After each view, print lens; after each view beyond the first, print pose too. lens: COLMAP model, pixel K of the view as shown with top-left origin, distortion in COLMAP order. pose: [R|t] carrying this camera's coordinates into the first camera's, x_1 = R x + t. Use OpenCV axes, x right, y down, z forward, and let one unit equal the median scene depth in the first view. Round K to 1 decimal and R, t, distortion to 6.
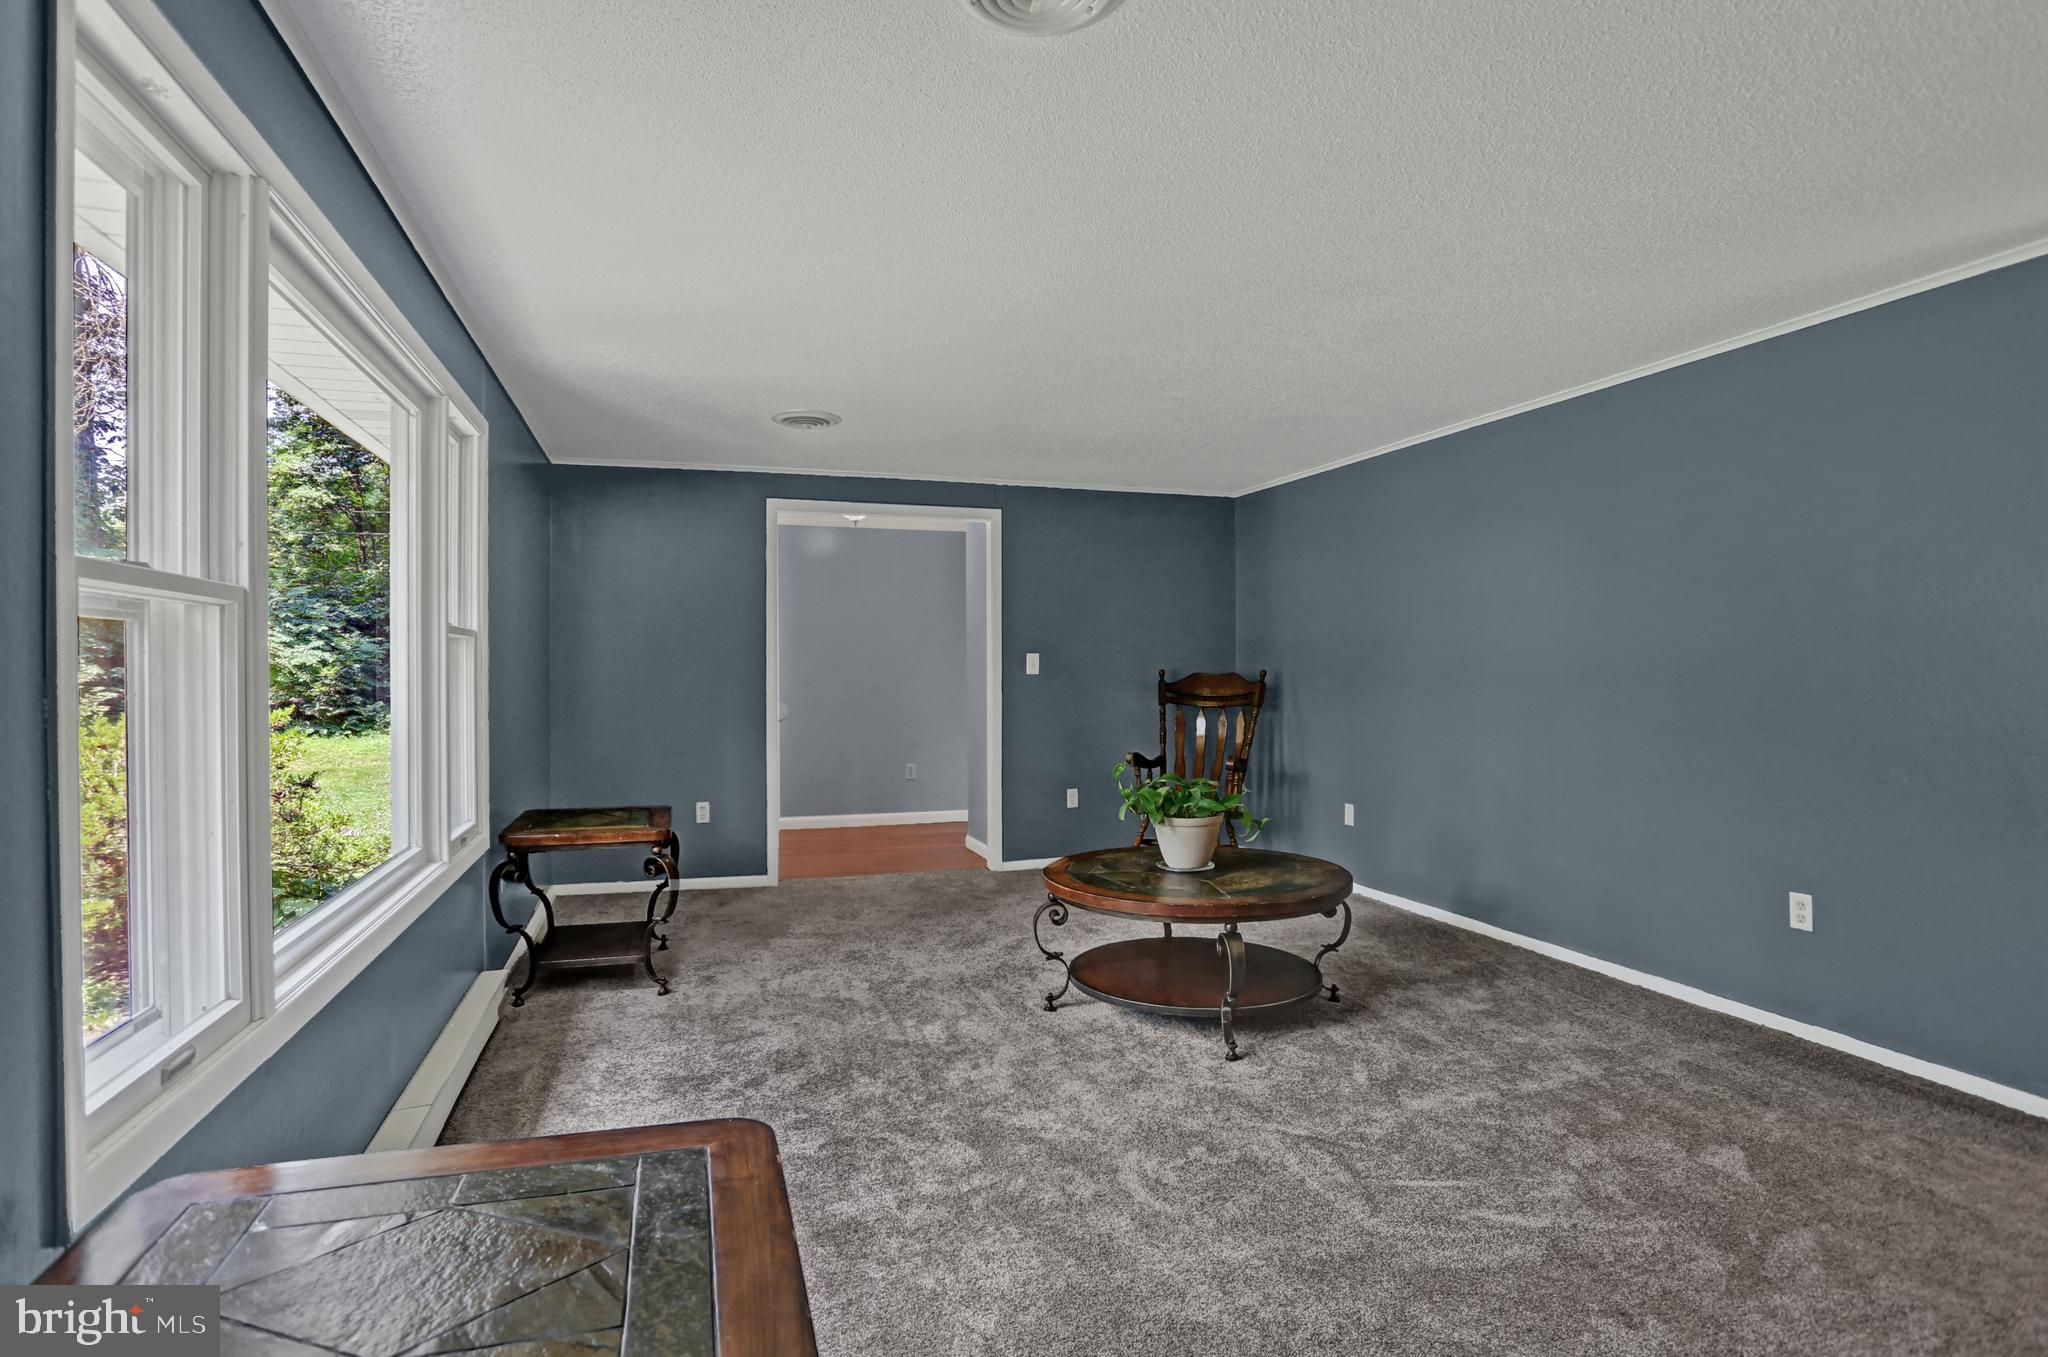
lens RADIAL K [[1037.4, 0, 1024.0], [0, 1037.4, 678.5], [0, 0, 1]] dist [-0.066327, 0.000444]
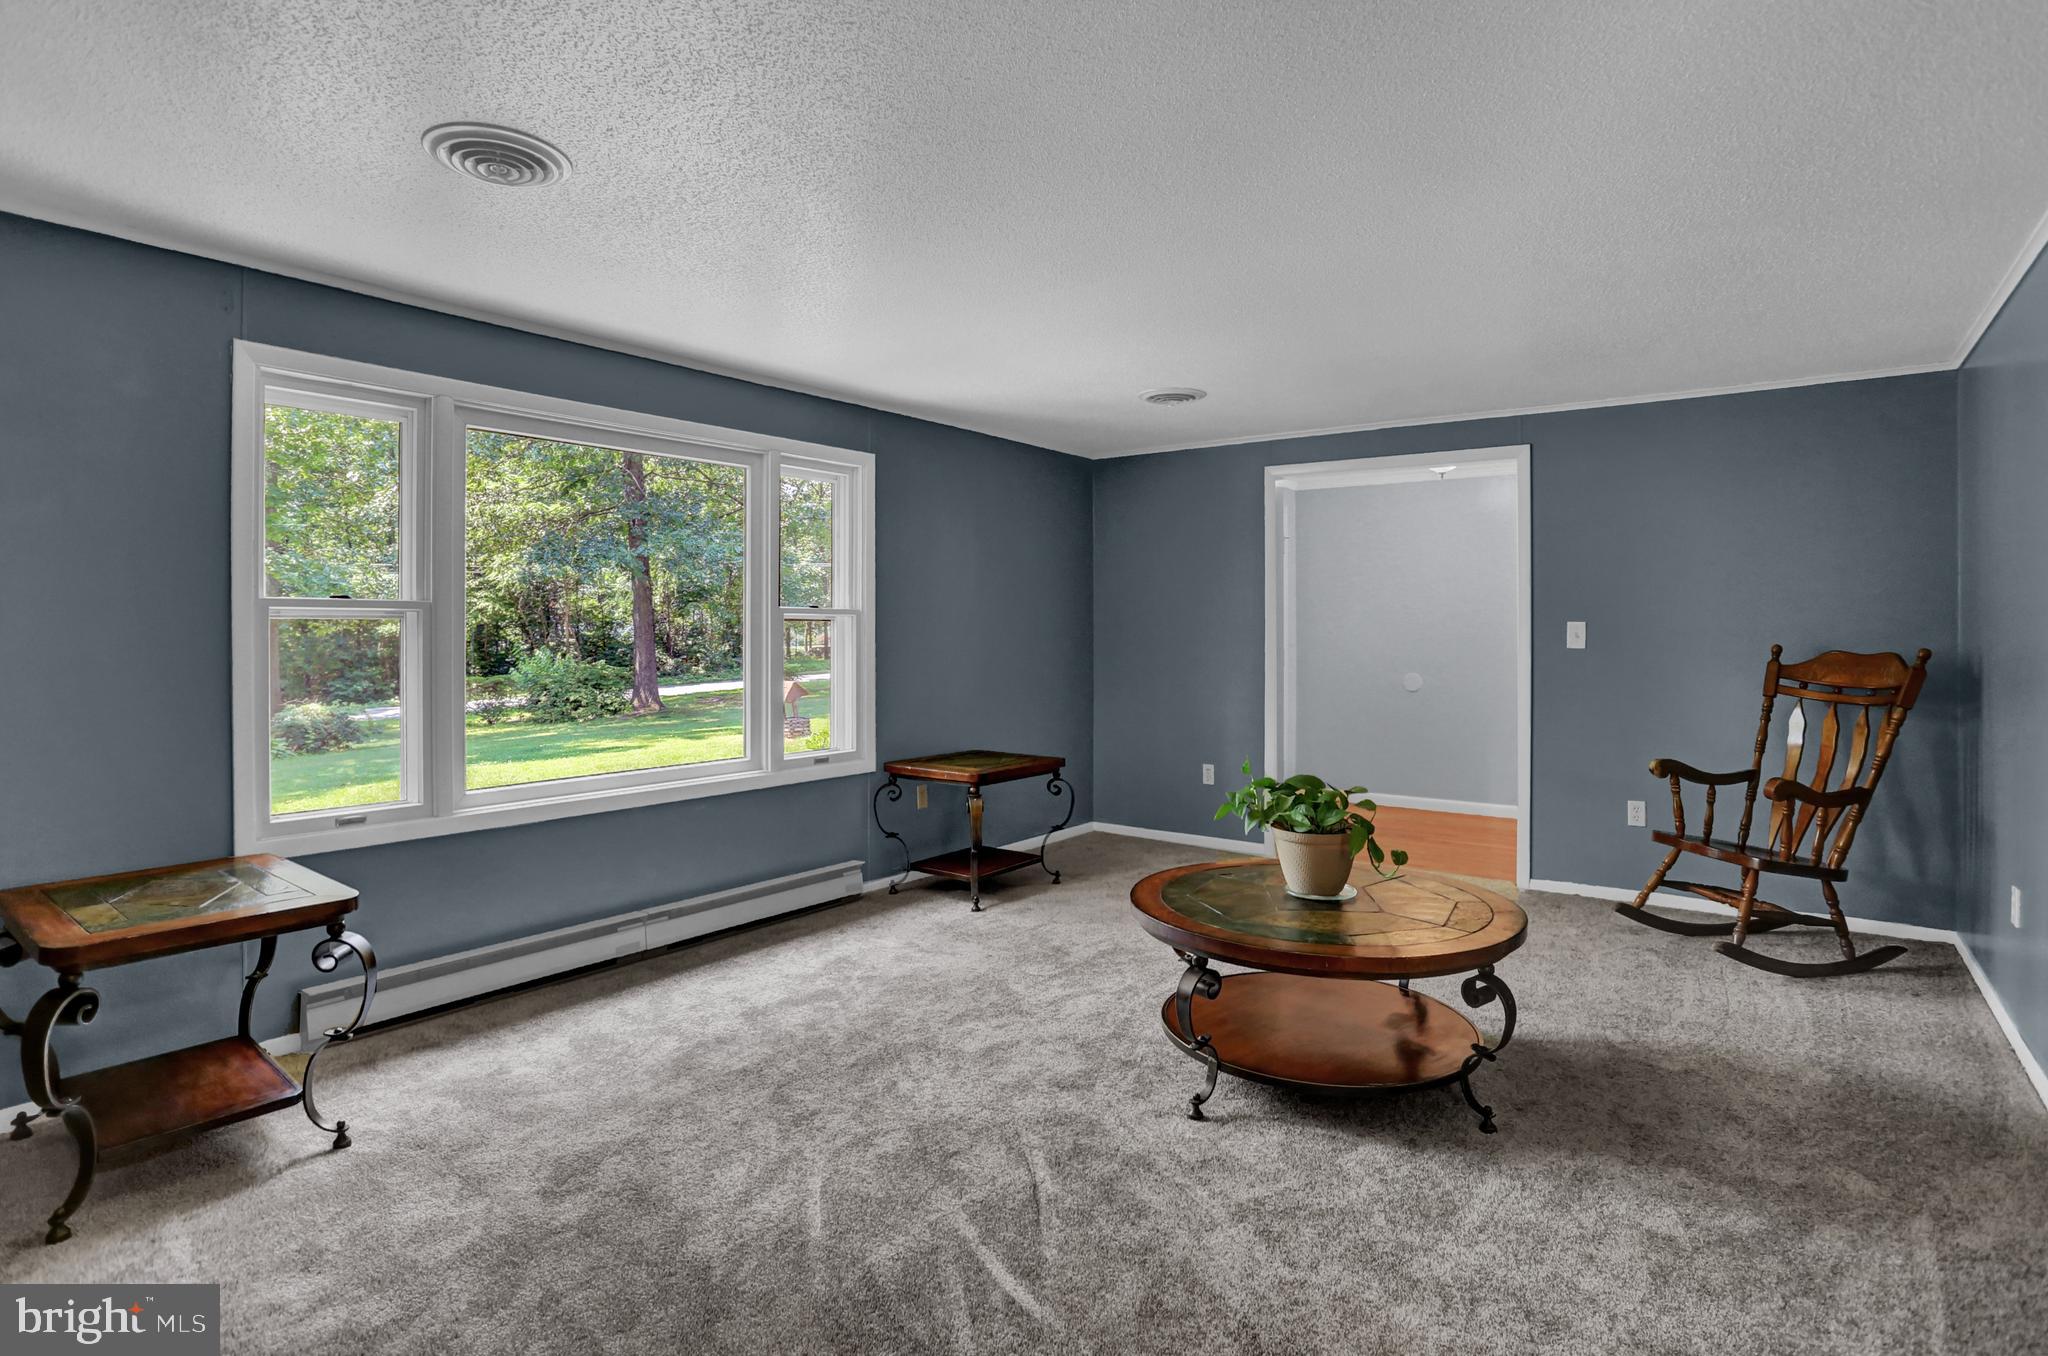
lens RADIAL K [[1077.9, 0, 1026.2], [0, 1077.9, 621.2], [0, 0, 1]] dist [-0.002175, 0.000030]
pose [[0.582393, -0.000557, -0.812907, 0.656630], [-0.012418, 0.999877, -0.009582, -0.017679], [0.812812, 0.015675, 0.582315, 0.289500]]
